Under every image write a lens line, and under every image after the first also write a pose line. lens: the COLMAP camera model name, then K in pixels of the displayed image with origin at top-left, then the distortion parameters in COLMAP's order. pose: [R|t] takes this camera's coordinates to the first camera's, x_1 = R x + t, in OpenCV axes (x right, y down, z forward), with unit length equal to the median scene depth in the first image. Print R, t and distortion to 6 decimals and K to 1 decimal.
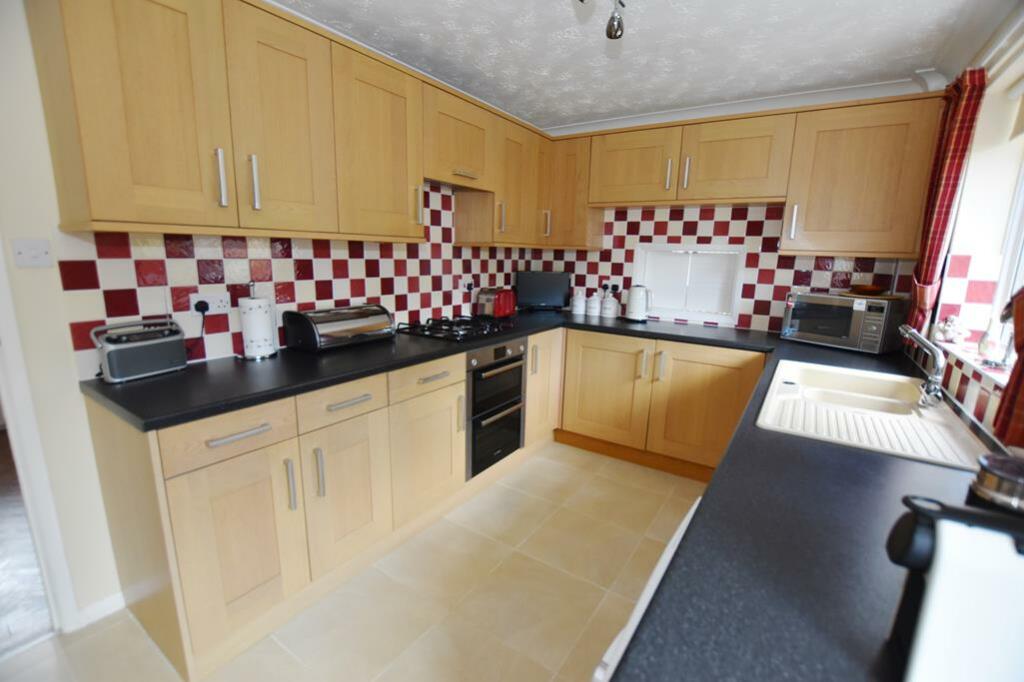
lens RADIAL K [[449.6, 0, 510.6], [0, 449.6, 345.1], [0, 0, 1]] dist [-0.034019, 0.003924]
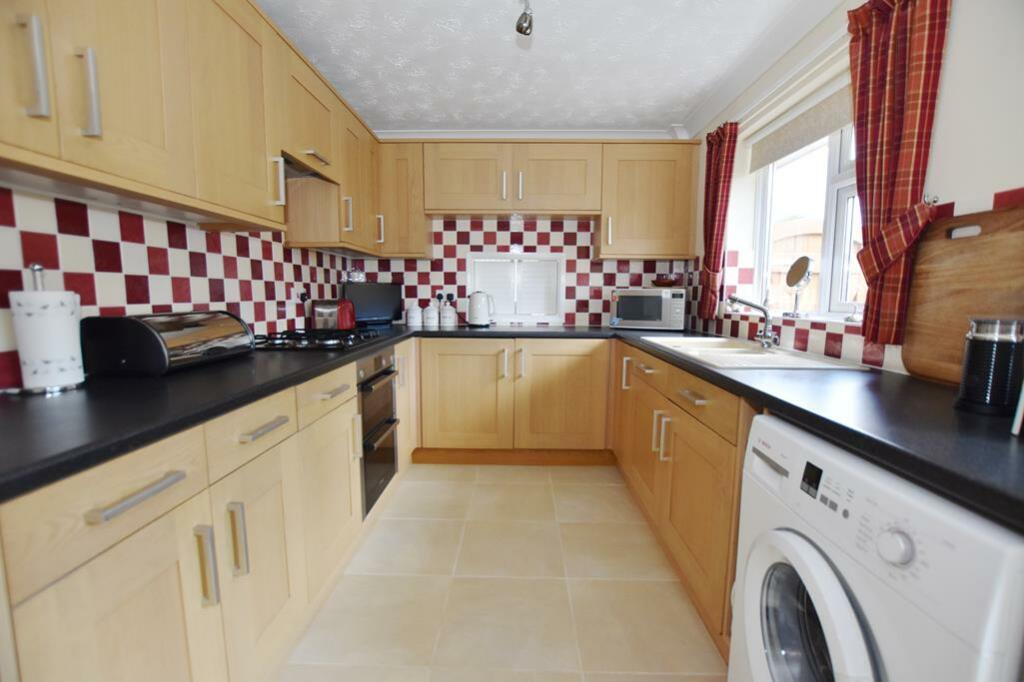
lens RADIAL K [[449.6, 0, 510.6], [0, 449.6, 345.1], [0, 0, 1]] dist [-0.034019, 0.003924]
pose [[0.841939, -0.081853, 0.533329, -0.231402], [0.122734, 0.991568, -0.041572, 0.043438], [-0.525429, 0.100459, 0.844886, 0.114284]]
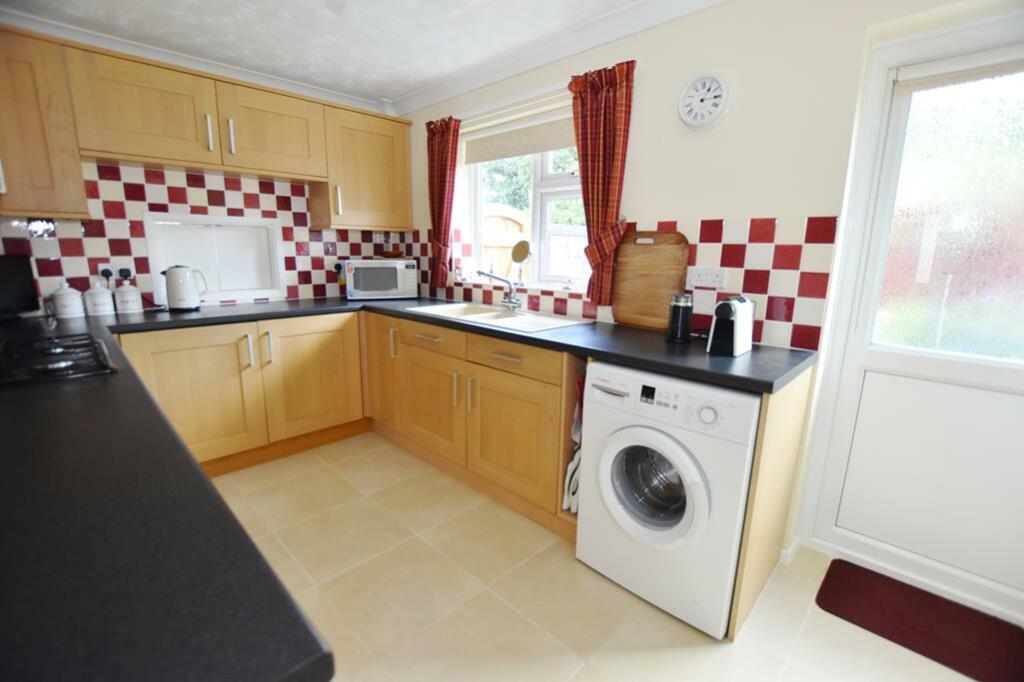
lens RADIAL K [[449.6, 0, 510.6], [0, 449.6, 345.1], [0, 0, 1]] dist [-0.034019, 0.003924]
pose [[0.179047, -0.227011, 0.957292, -0.434993], [0.184236, 0.963539, 0.194034, -0.043788], [-0.966436, 0.141627, 0.214342, 0.300619]]
